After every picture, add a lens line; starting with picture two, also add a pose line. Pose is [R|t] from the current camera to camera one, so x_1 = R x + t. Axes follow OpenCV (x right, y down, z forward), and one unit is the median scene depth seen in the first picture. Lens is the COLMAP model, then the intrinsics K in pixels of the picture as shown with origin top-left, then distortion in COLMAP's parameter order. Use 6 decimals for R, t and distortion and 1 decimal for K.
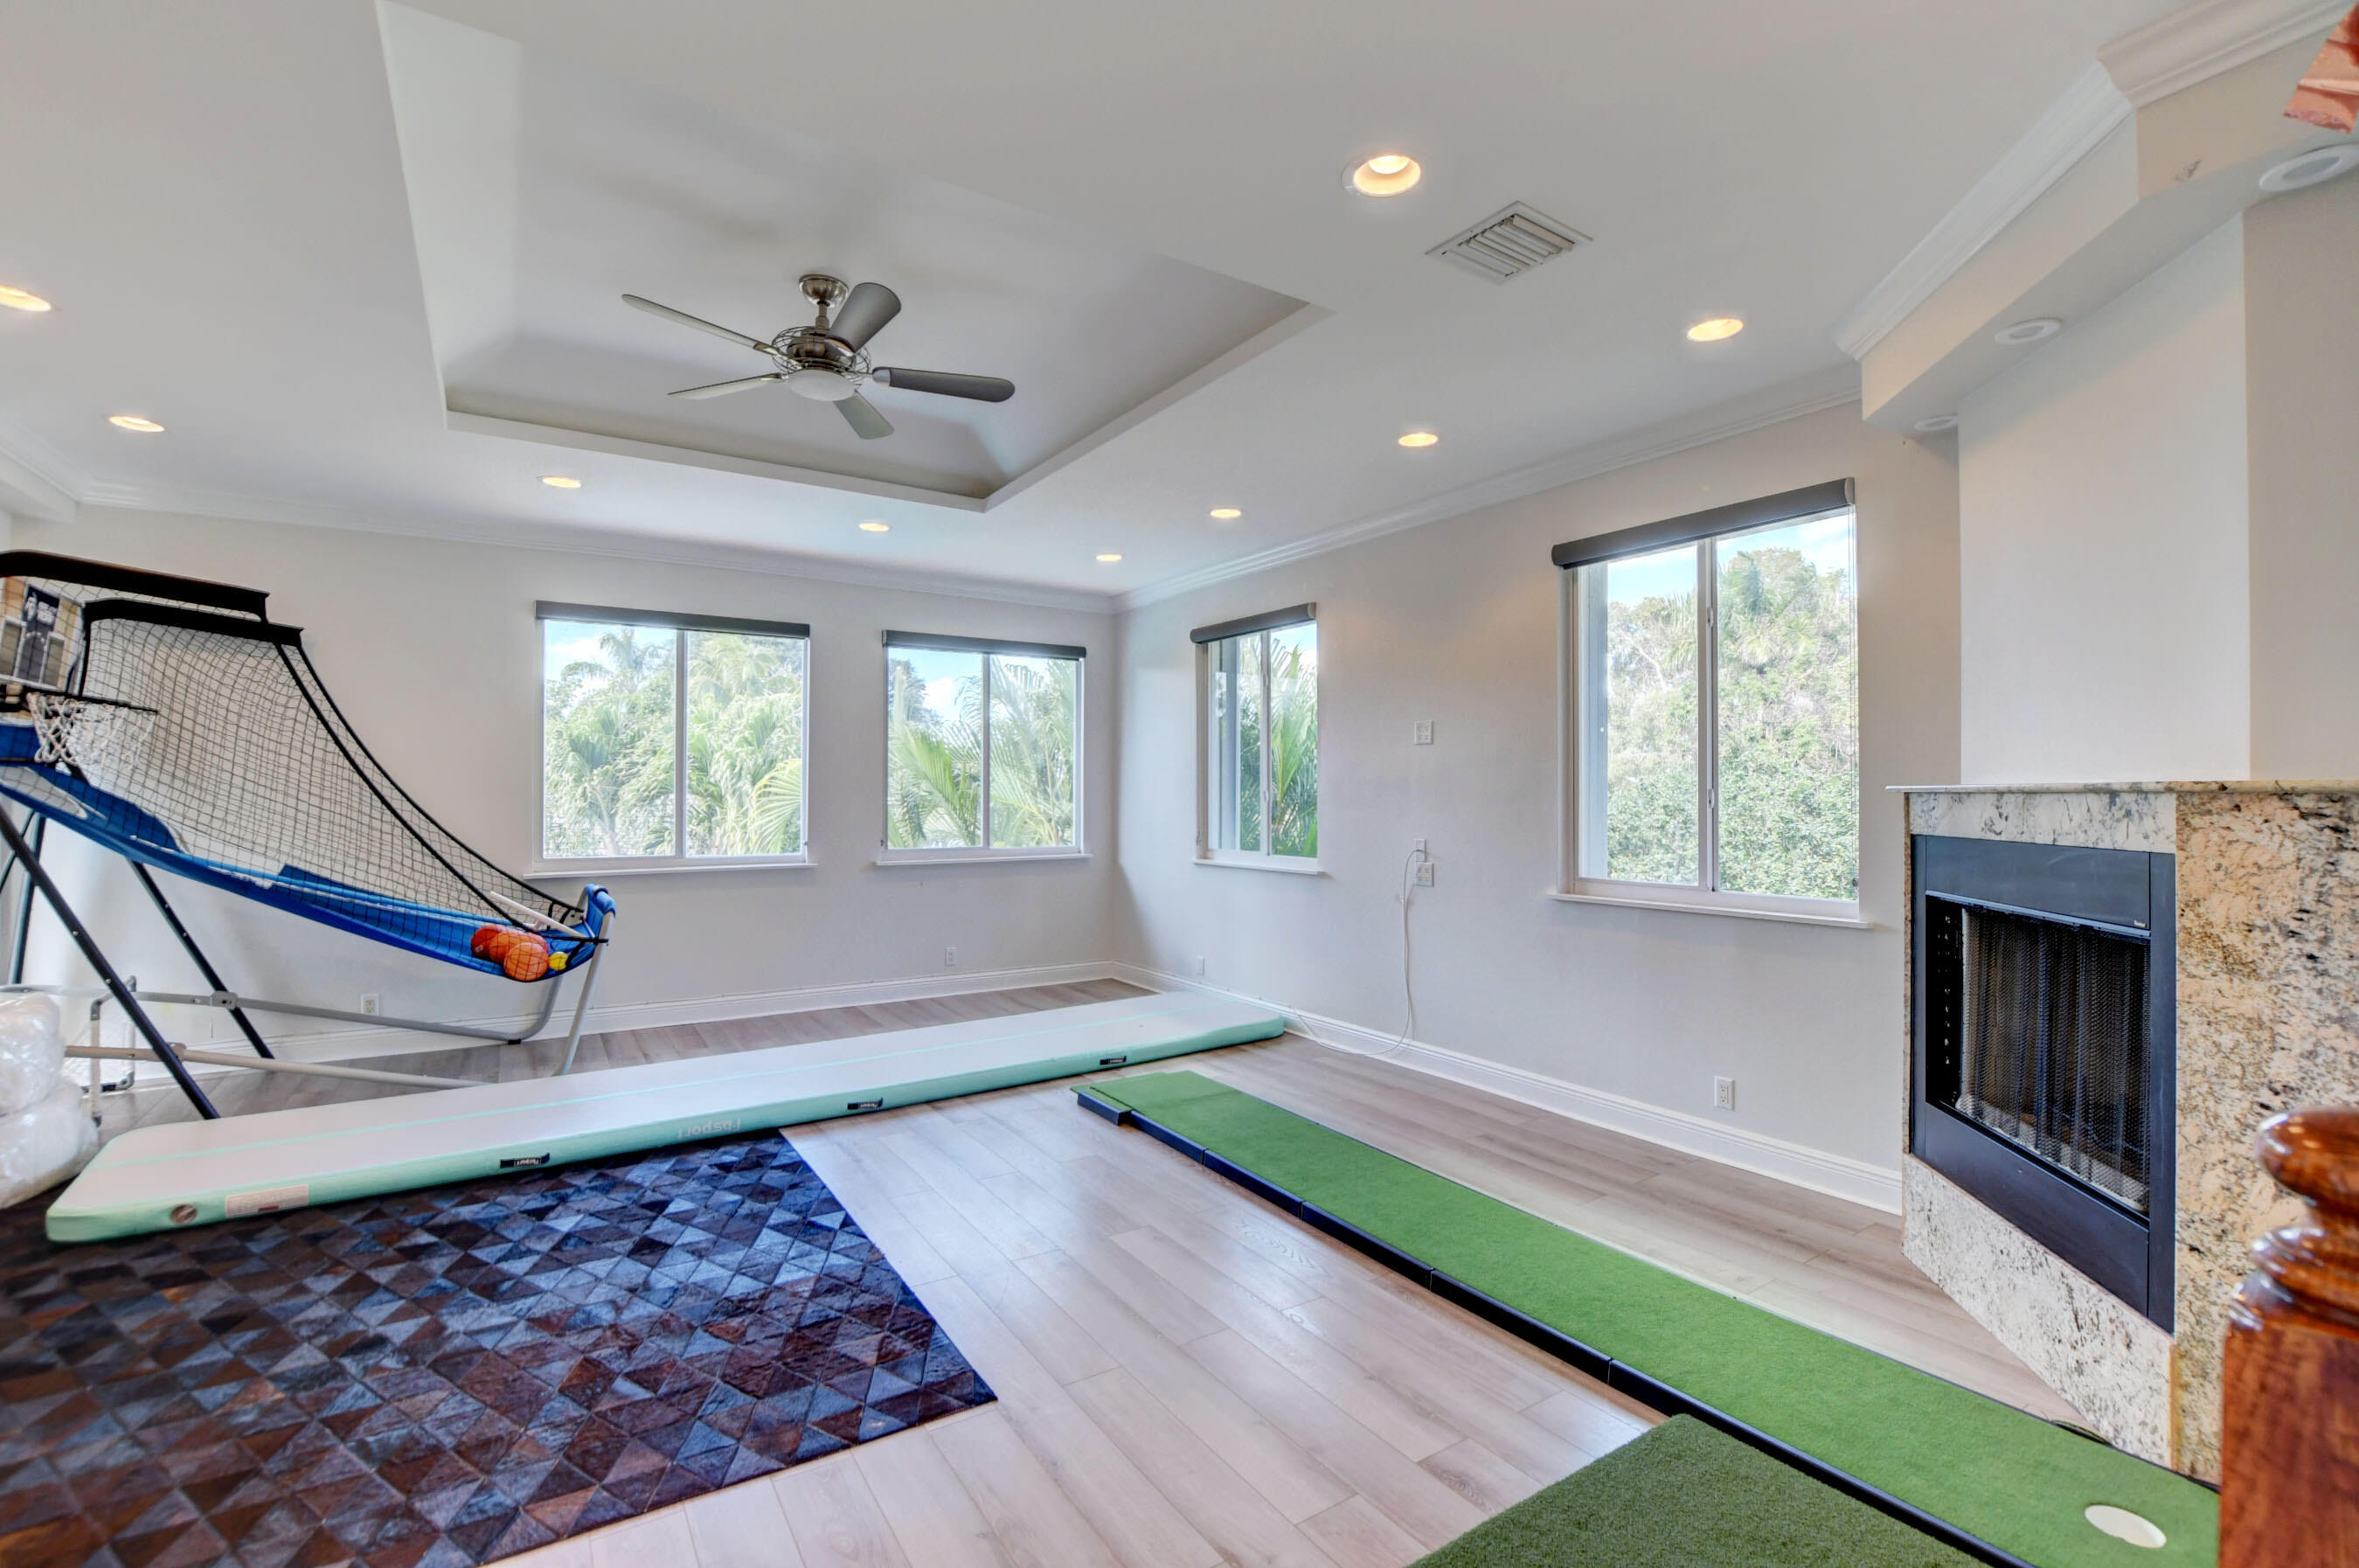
lens RADIAL K [[1045.9, 0, 1197.7], [0, 1045.9, 780.4], [0, 0, 1]] dist [-0.029709, 0.002476]
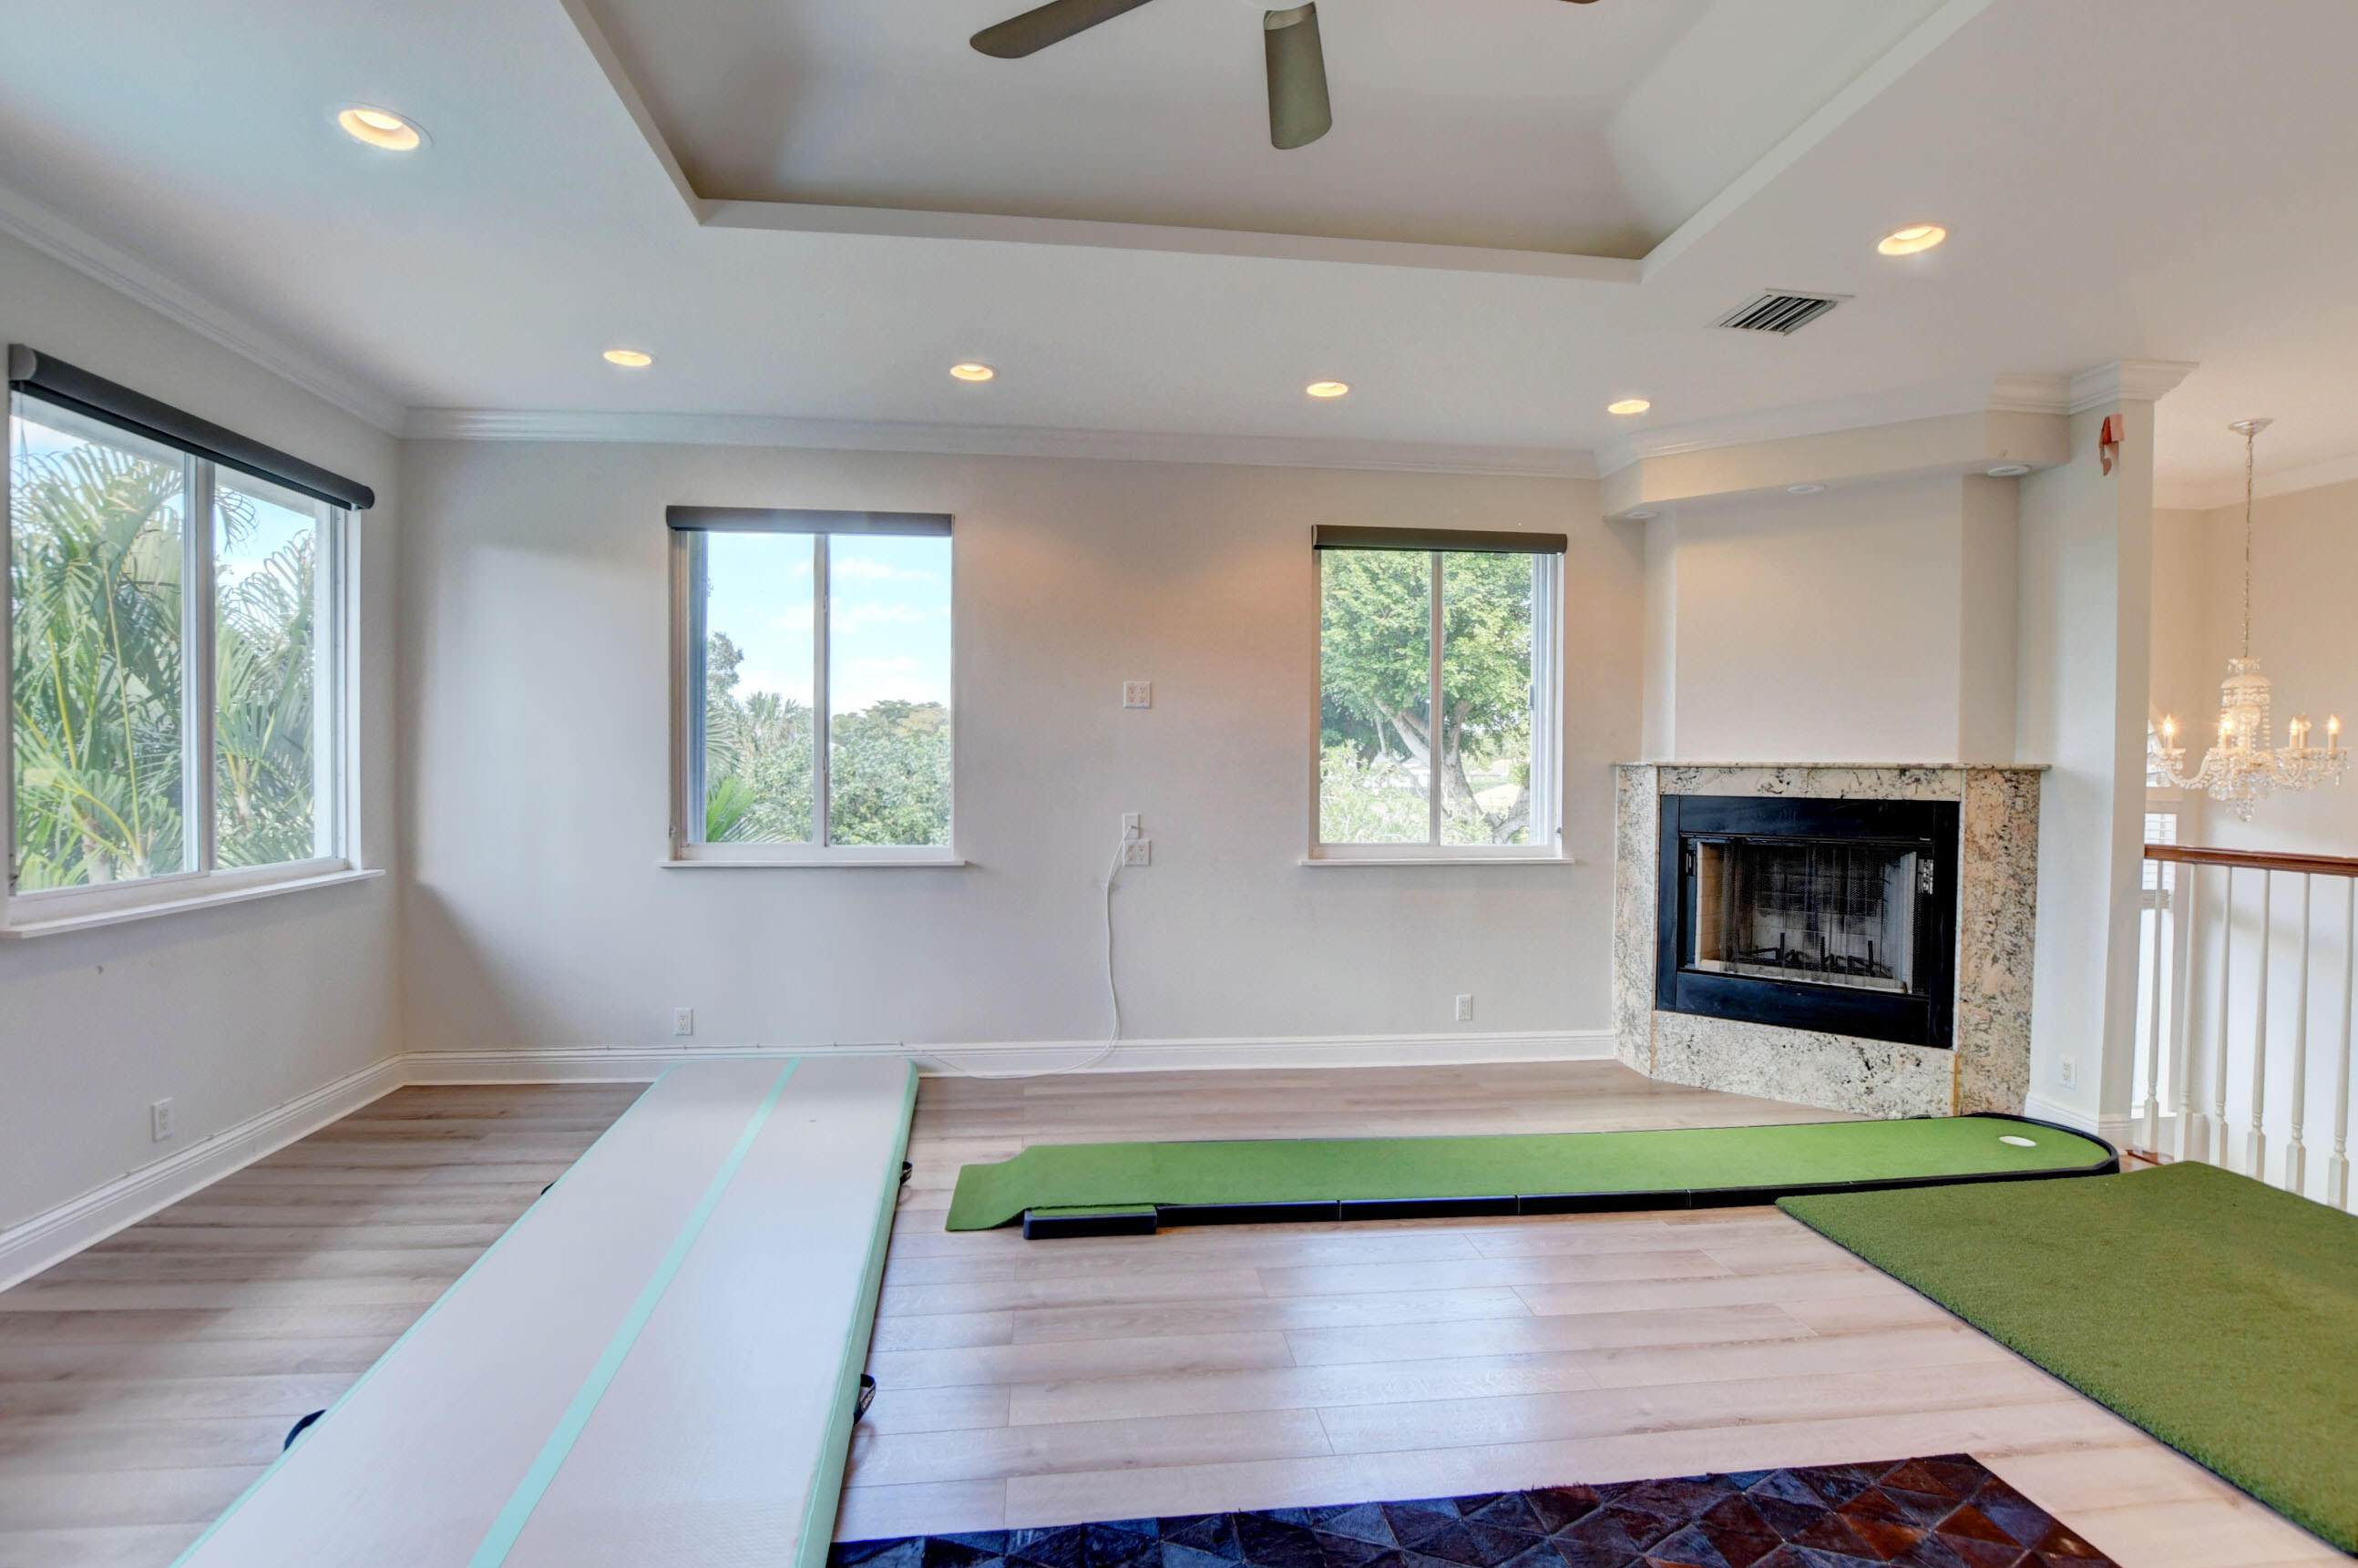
lens RADIAL K [[1045.4, 0, 1194.0], [0, 1045.4, 785.7], [0, 0, 1]] dist [-0.029709, 0.002476]
pose [[0.458163, -0.015422, 0.888735, -0.728656], [-0.017807, 0.999490, 0.026524, 0.008738], [-0.888690, -0.027978, 0.457654, 0.707444]]
